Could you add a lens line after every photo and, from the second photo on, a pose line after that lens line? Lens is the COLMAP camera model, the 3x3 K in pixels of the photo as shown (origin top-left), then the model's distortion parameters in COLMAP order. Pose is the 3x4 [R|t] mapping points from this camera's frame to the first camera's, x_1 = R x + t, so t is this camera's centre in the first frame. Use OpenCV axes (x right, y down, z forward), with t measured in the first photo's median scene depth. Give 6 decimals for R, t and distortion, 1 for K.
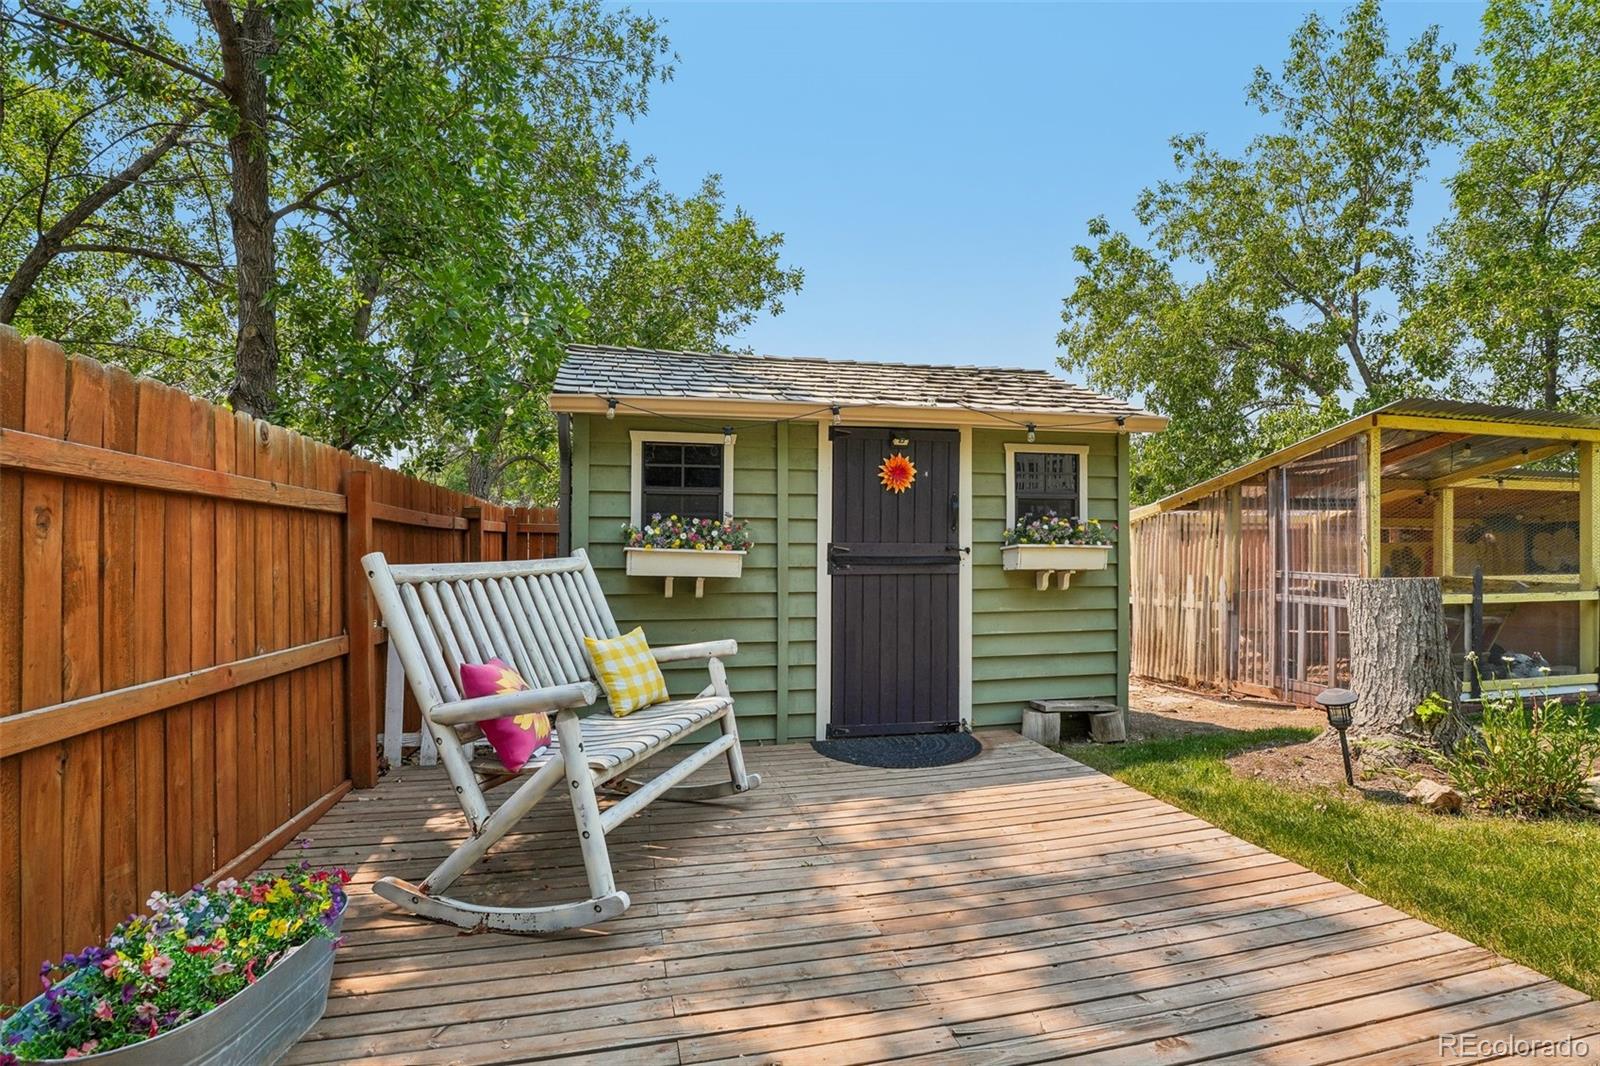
lens RADIAL K [[782.2, 0, 796.5], [0, 782.2, 538.7], [0, 0, 1]] dist [-0.040497, 0.008570]
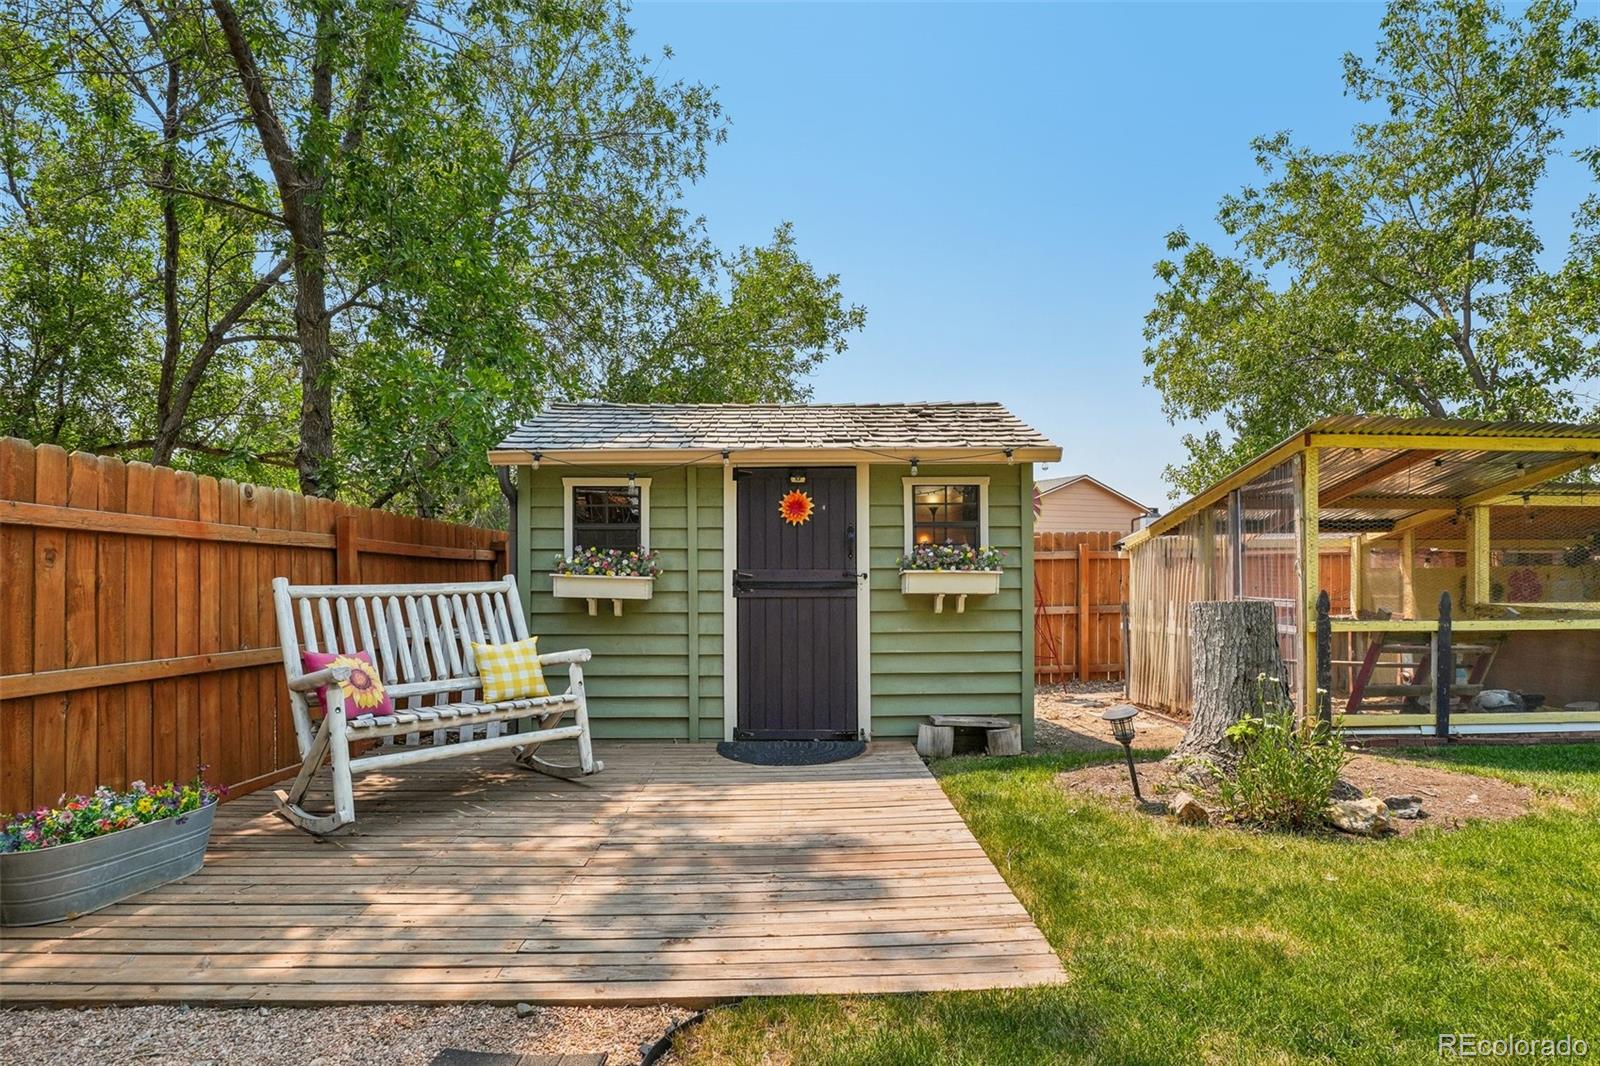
lens RADIAL K [[790.8, 0, 799.6], [0, 790.8, 567.9], [0, 0, 1]] dist [-0.048090, 0.014947]
pose [[0.977651, -0.005846, -0.210153, 0.378177], [0.005731, 0.999983, -0.001156, 0.004658], [0.210156, -0.000075, 0.977668, -0.111276]]
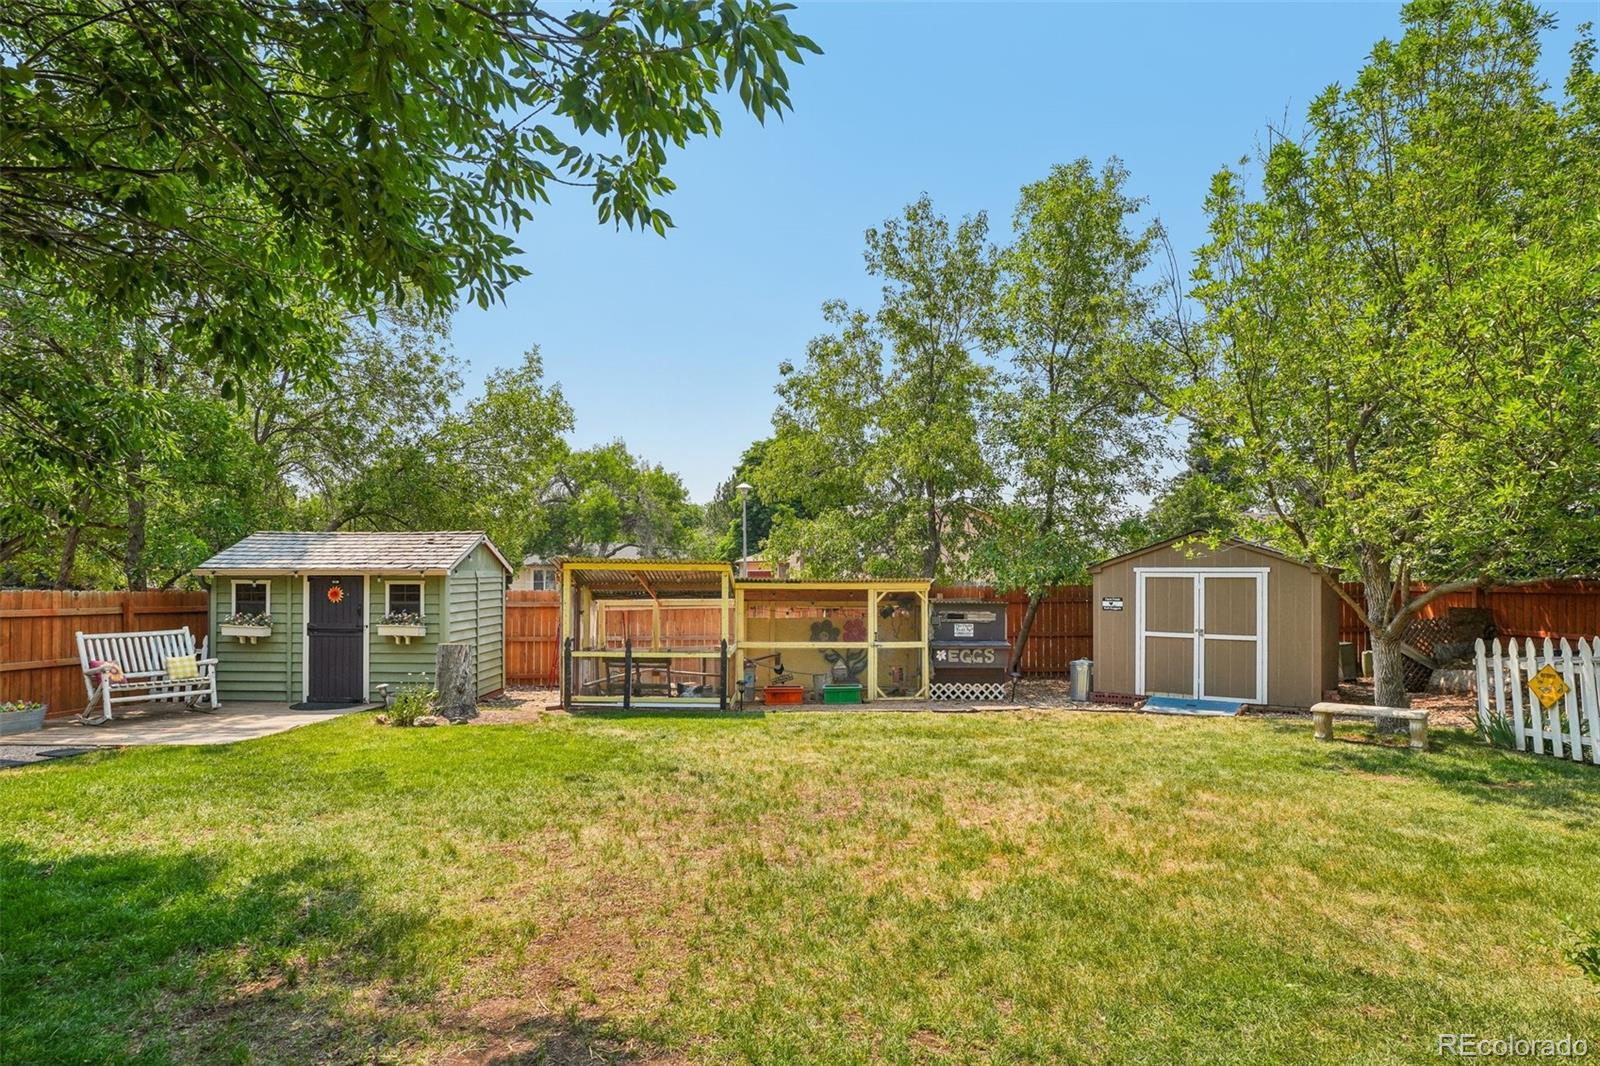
lens RADIAL K [[873.7, 0, 793.7], [0, 873.7, 568.7], [0, 0, 1]] dist [-0.038393, 0.020817]
pose [[0.967843, 0.001927, -0.251549, 2.212756], [-0.002274, 0.999997, -0.001089, -0.166687], [0.251546, 0.001626, 0.967844, -1.258080]]
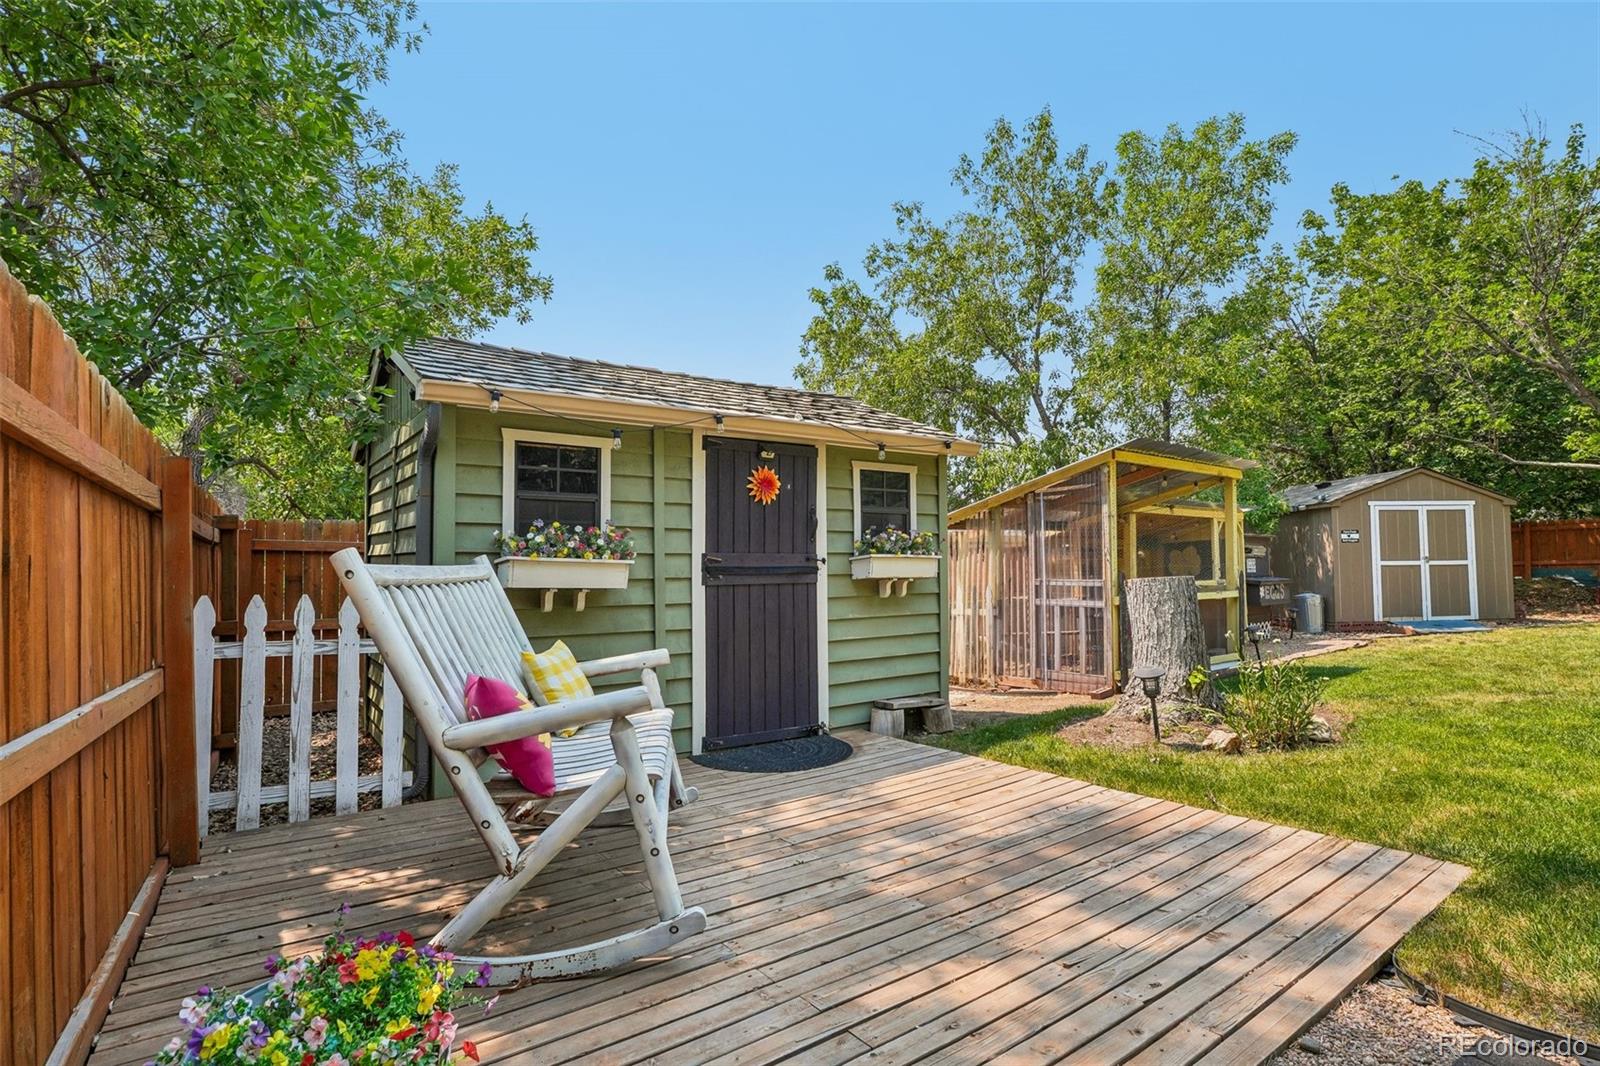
lens RADIAL K [[788.0, 0, 792.9], [0, 788.0, 549.9], [0, 0, 1]] dist [-0.033367, 0.000315]
pose [[0.924689, -0.001736, 0.380720, -0.232439], [0.010453, 0.999728, -0.020829, 0.023051], [-0.380580, 0.023240, 0.924456, 0.036306]]
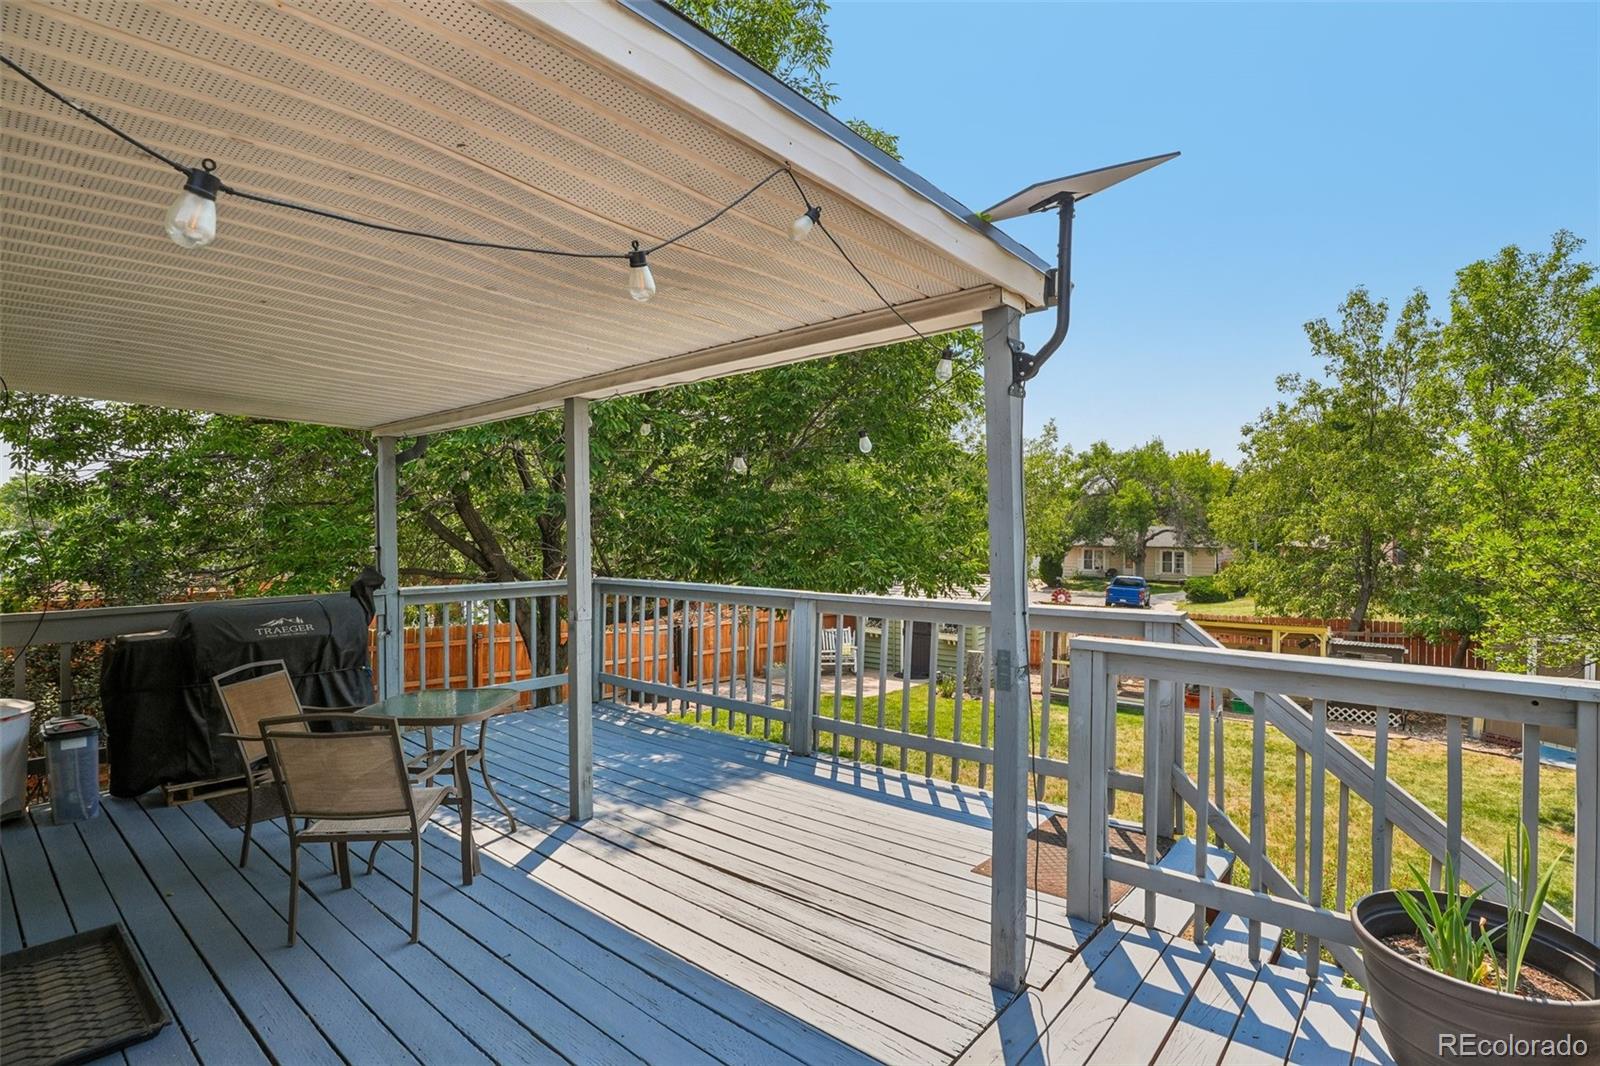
lens RADIAL K [[782.2, 0, 796.5], [0, 782.2, 538.7], [0, 0, 1]] dist [-0.040497, 0.008570]
pose [[0.604562, 0.009121, -0.796506, 3.167022], [0.000916, 0.999926, 0.012146, -0.551235], [0.796558, -0.008073, 0.604509, -2.121563]]
